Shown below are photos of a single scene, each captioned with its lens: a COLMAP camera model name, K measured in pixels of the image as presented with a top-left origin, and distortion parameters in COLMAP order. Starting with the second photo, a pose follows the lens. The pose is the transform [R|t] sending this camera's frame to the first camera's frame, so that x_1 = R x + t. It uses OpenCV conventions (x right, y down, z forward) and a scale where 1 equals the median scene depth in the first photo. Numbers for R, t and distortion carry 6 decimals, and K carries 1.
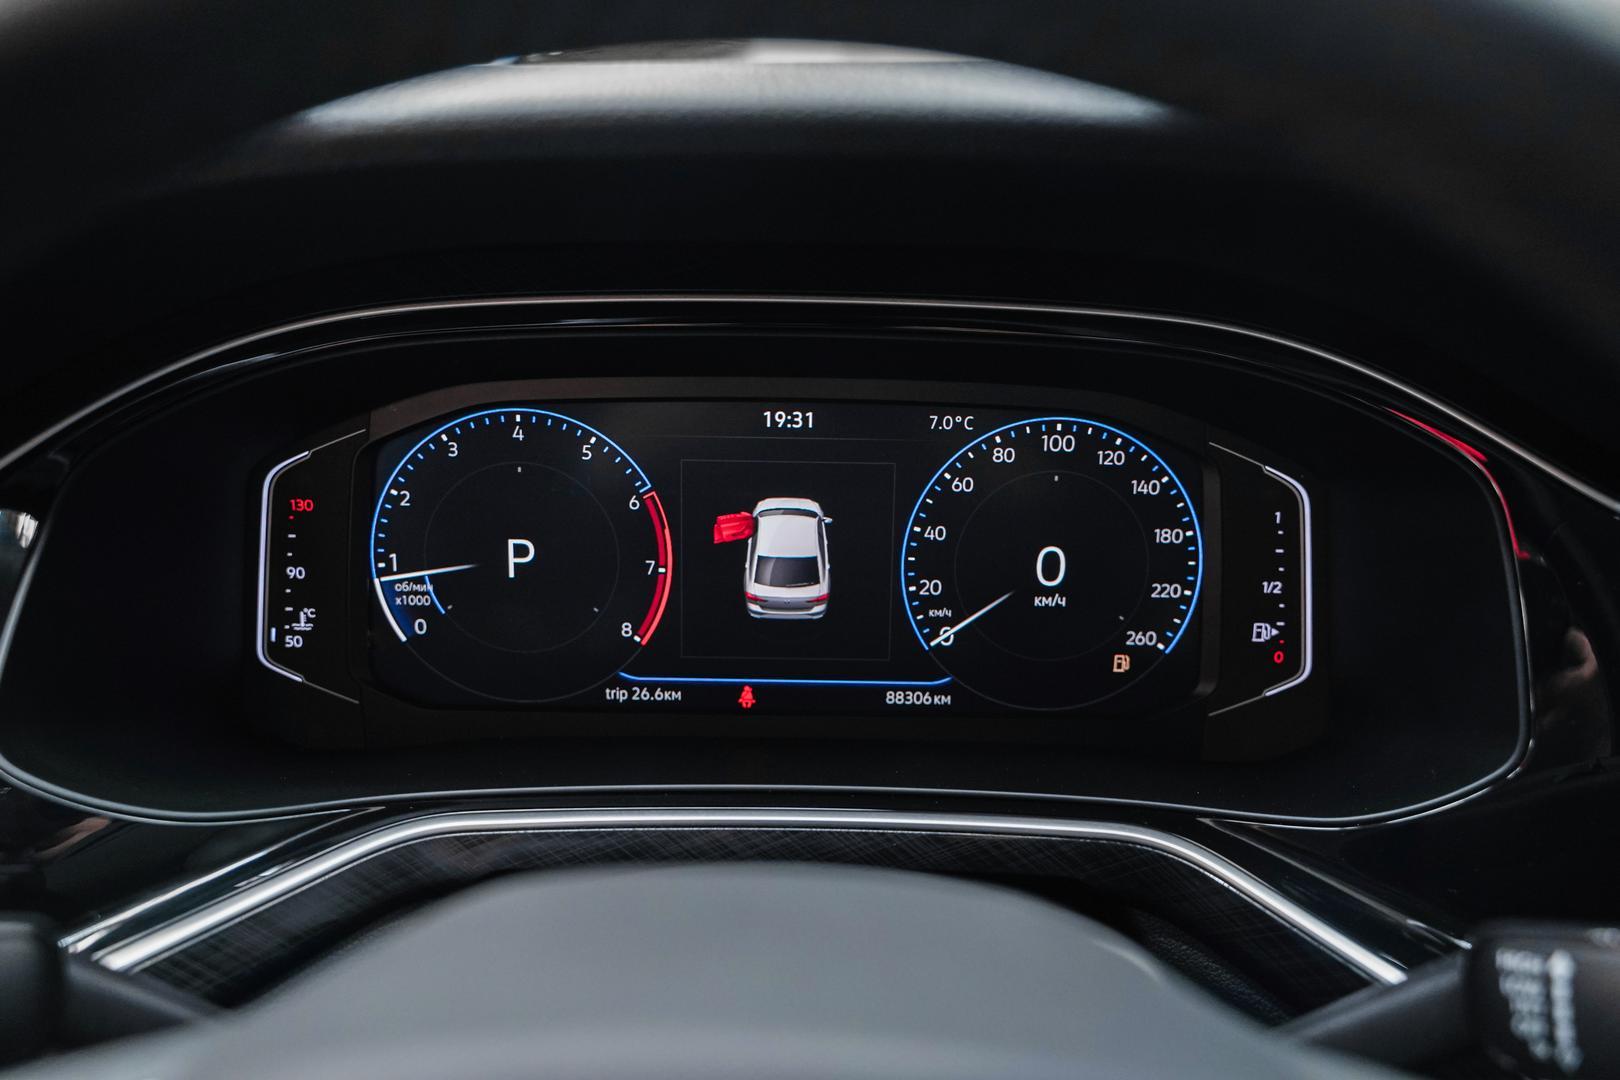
lens RADIAL K [[1287.0, 0, 841.1], [0, 1287.0, 549.8], [0, 0, 1]] dist [-0.017038, 0.008160]
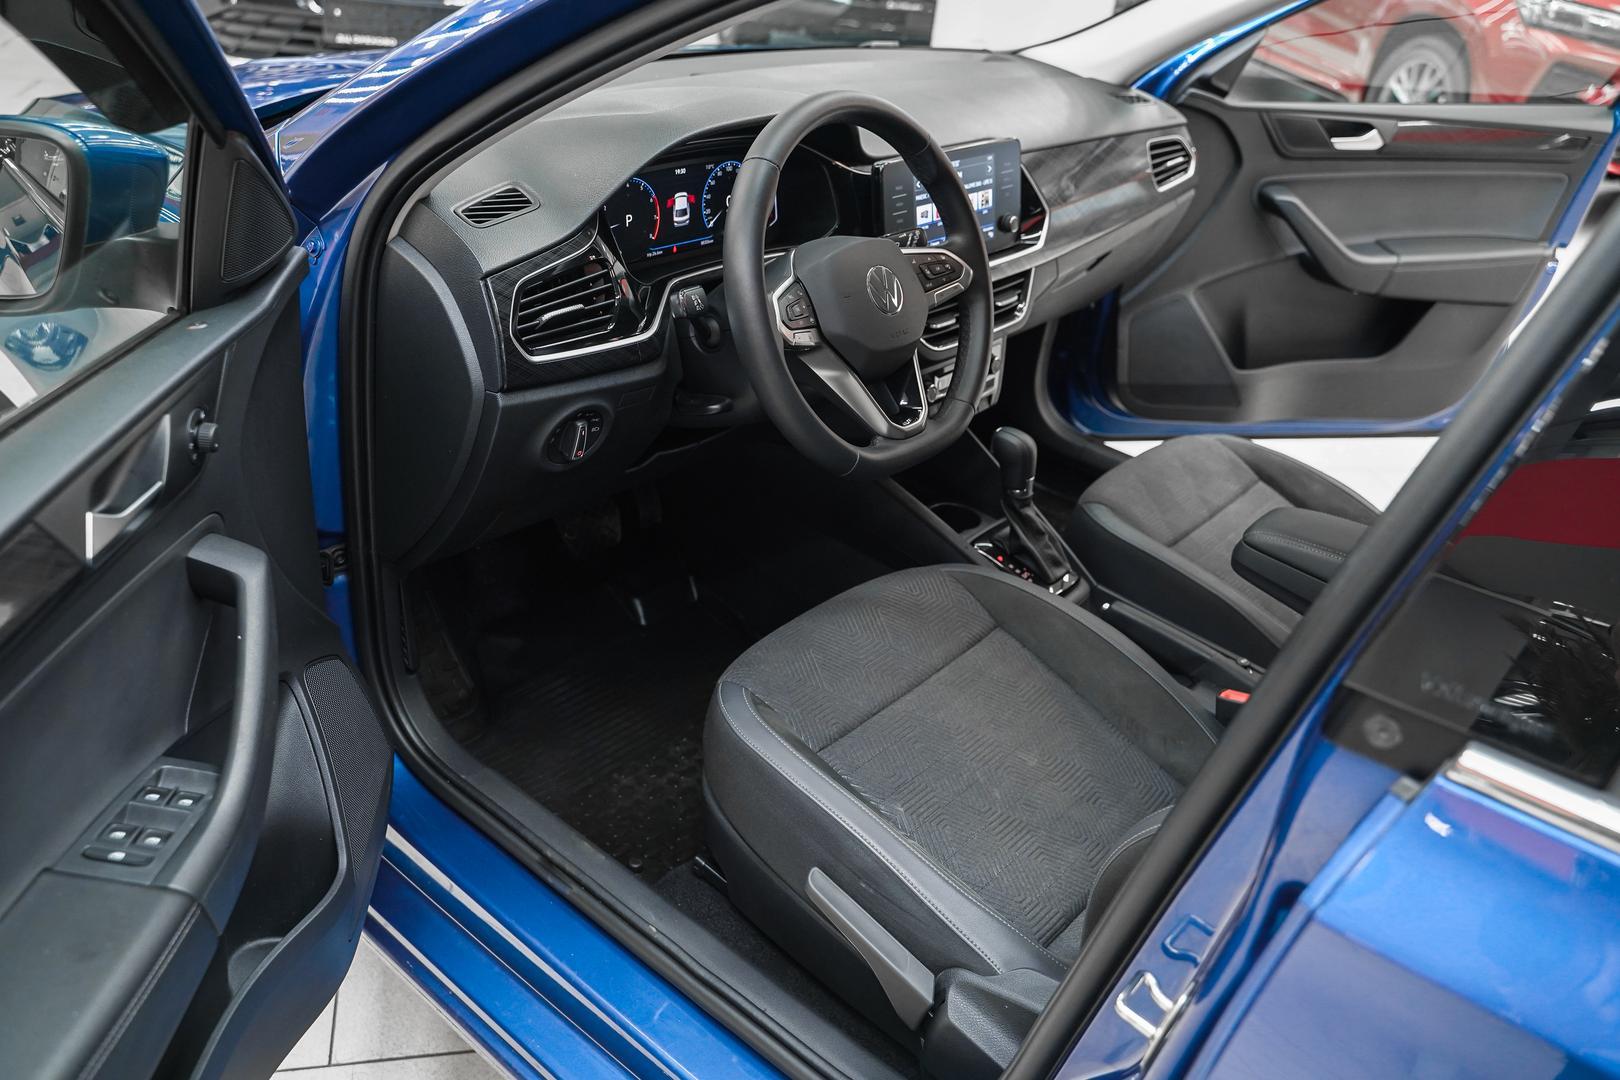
lens RADIAL K [[1287.0, 0, 800.2], [0, 1287.0, 540.1], [0, 0, 1]] dist [-0.017038, 0.008160]
pose [[0.648980, -0.328396, 0.686281, -2.727062], [0.149491, 0.939503, 0.308200, -0.191541], [-0.745974, -0.097423, 0.658811, -1.842001]]
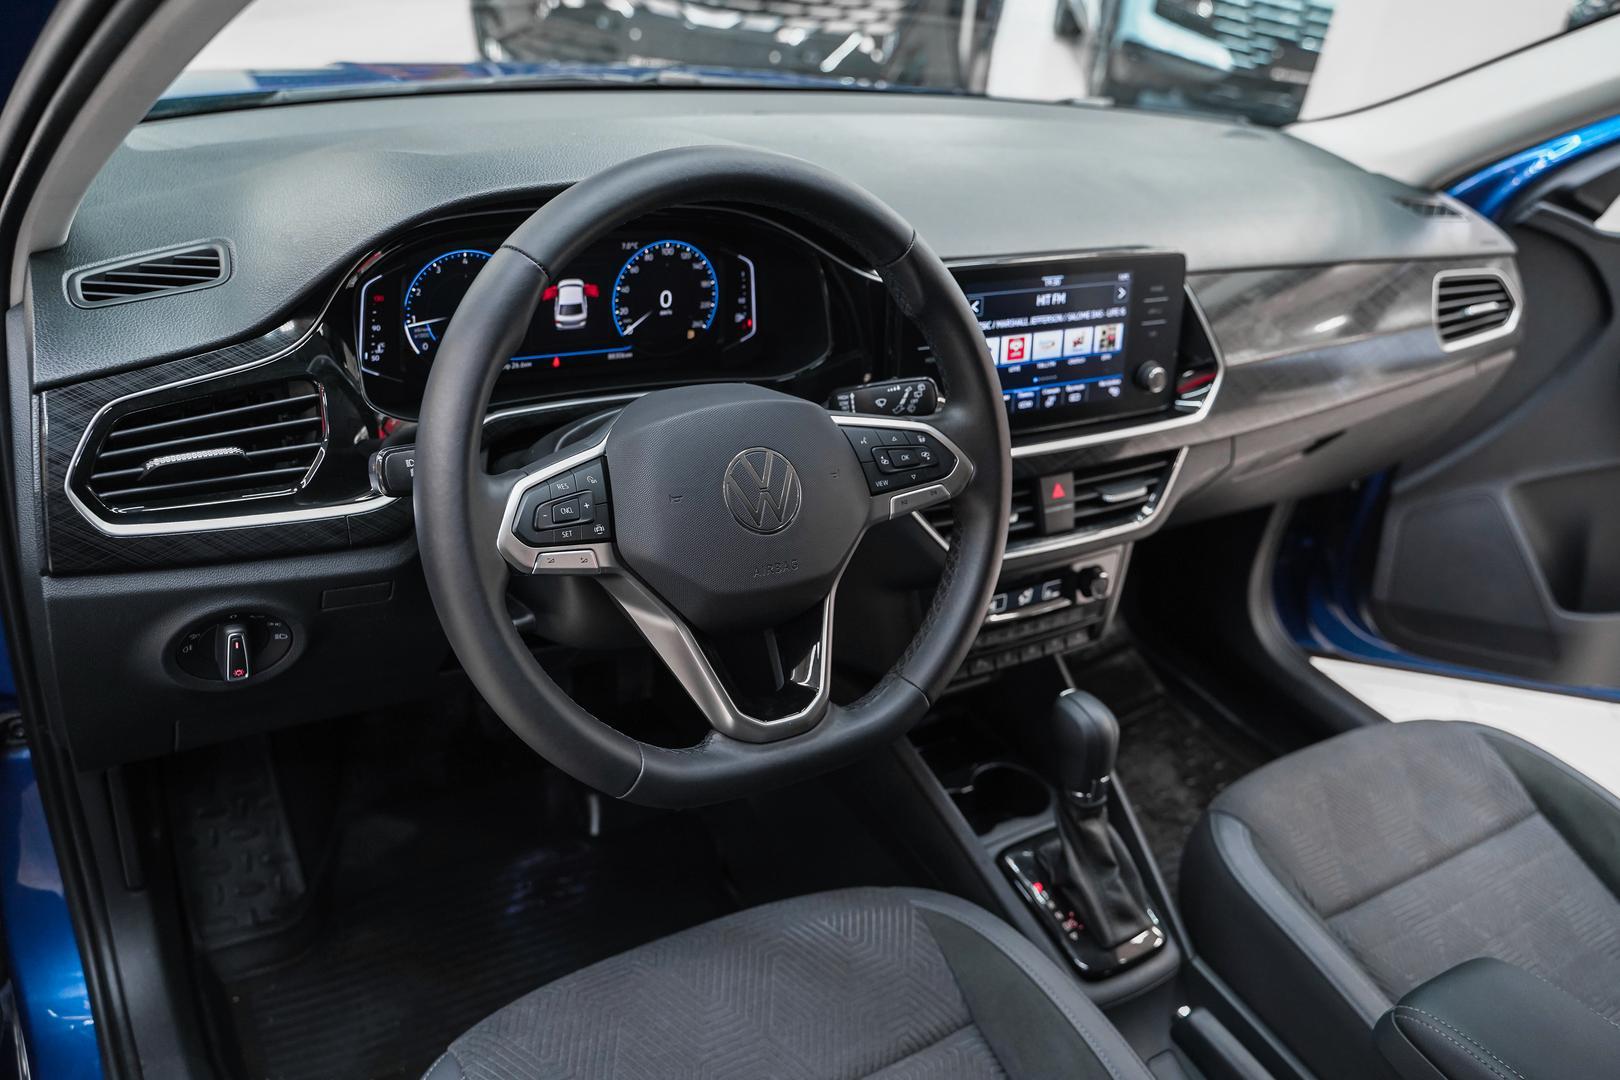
lens RADIAL K [[1287.0, 0, 802.7], [0, 1287.0, 540.9], [0, 0, 1]] dist [-0.017038, 0.008160]
pose [[0.848190, -0.173031, 0.500635, -0.992231], [0.052625, 0.967992, 0.245402, -0.137982], [-0.527072, -0.181801, 0.830146, -1.397703]]
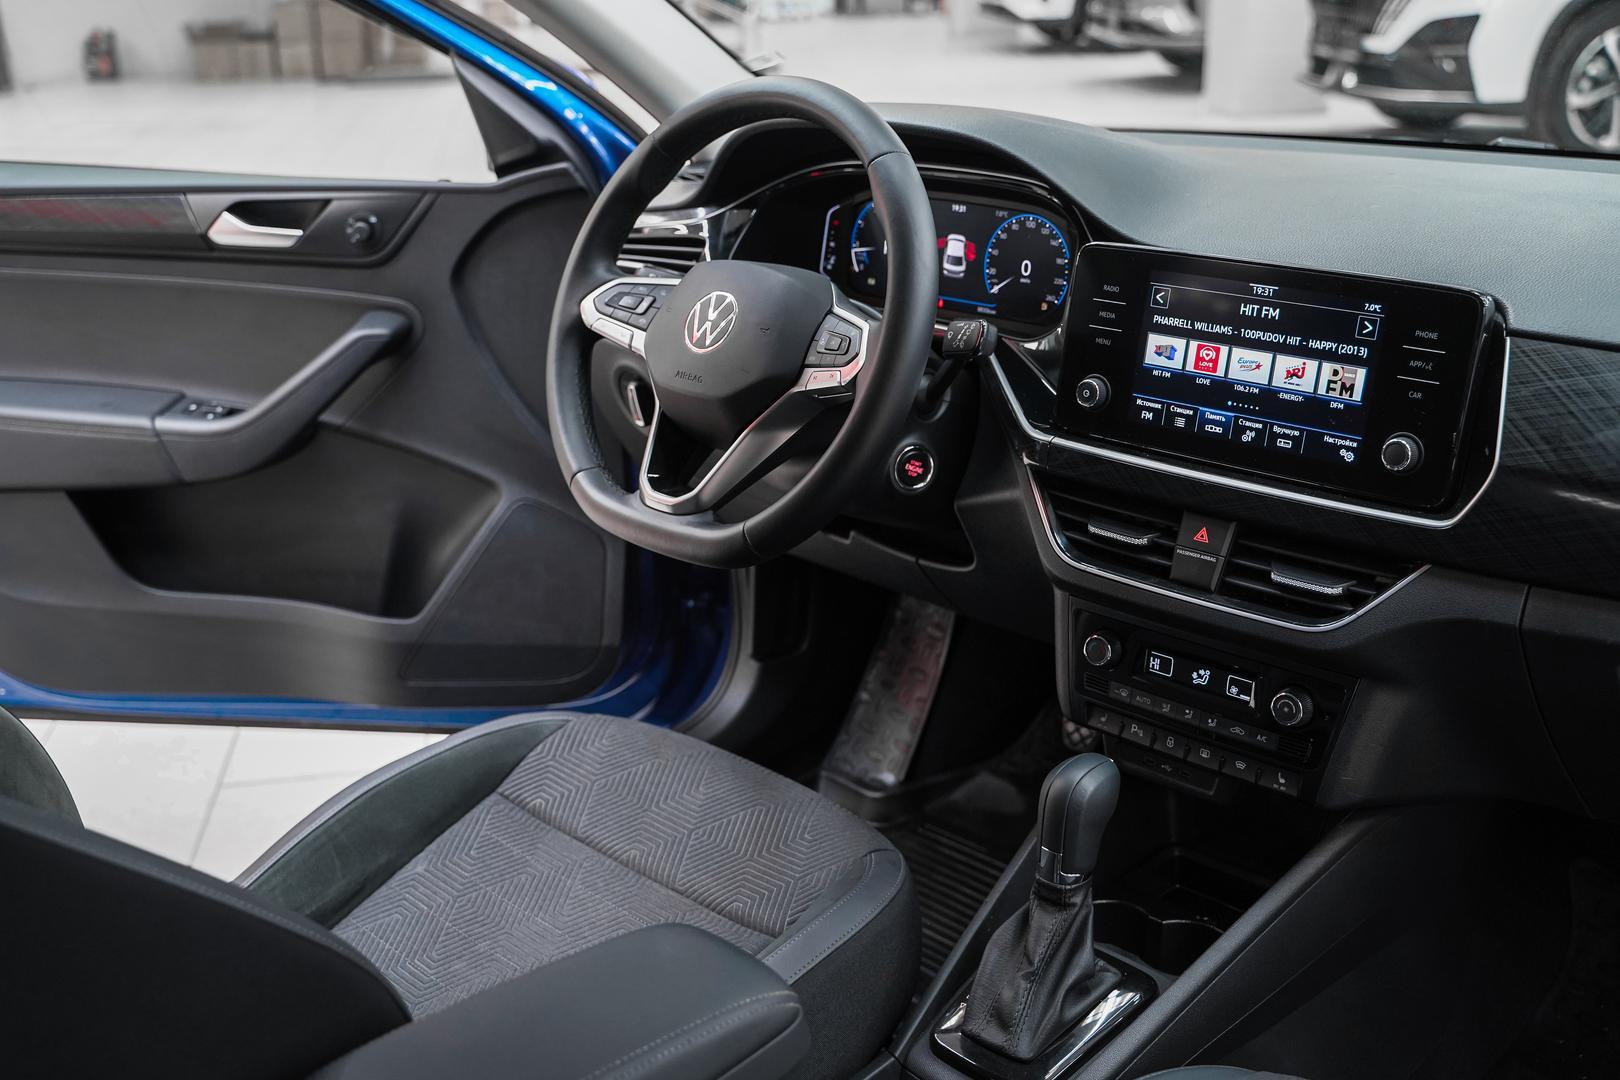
lens RADIAL K [[1675.2, 0, 818.8], [0, 1675.2, 543.2], [0, 0, 1]] dist [-0.004267, 0.000000]
pose [[0.719282, 0.212213, -0.661513, 2.438059], [-0.187421, 0.976172, 0.109367, 0.291027], [0.668959, 0.045316, 0.741916, -2.056261]]
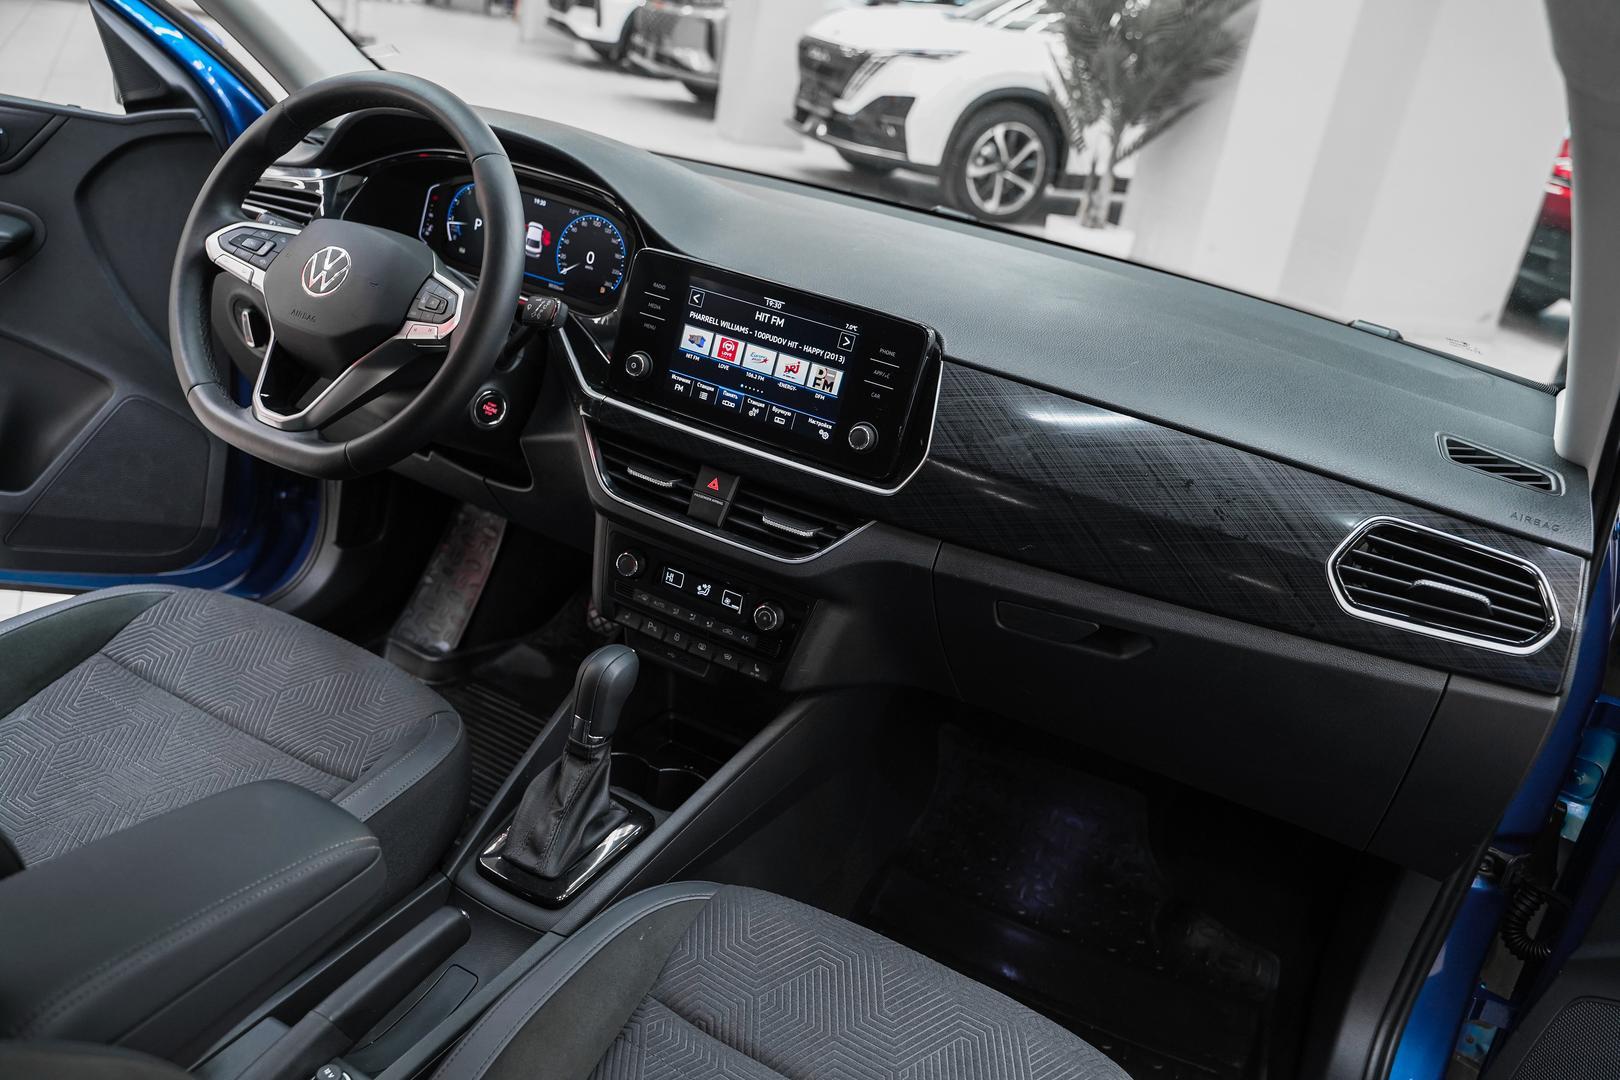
lens RADIAL K [[1287.0, 0, 811.0], [0, 1287.0, 538.6], [0, 0, 1]] dist [-0.017038, 0.008160]
pose [[0.871726, 0.305891, -0.382784, 2.346501], [-0.292682, 0.951588, 0.093899, 0.245935], [0.392976, 0.030180, 0.919053, -2.073948]]
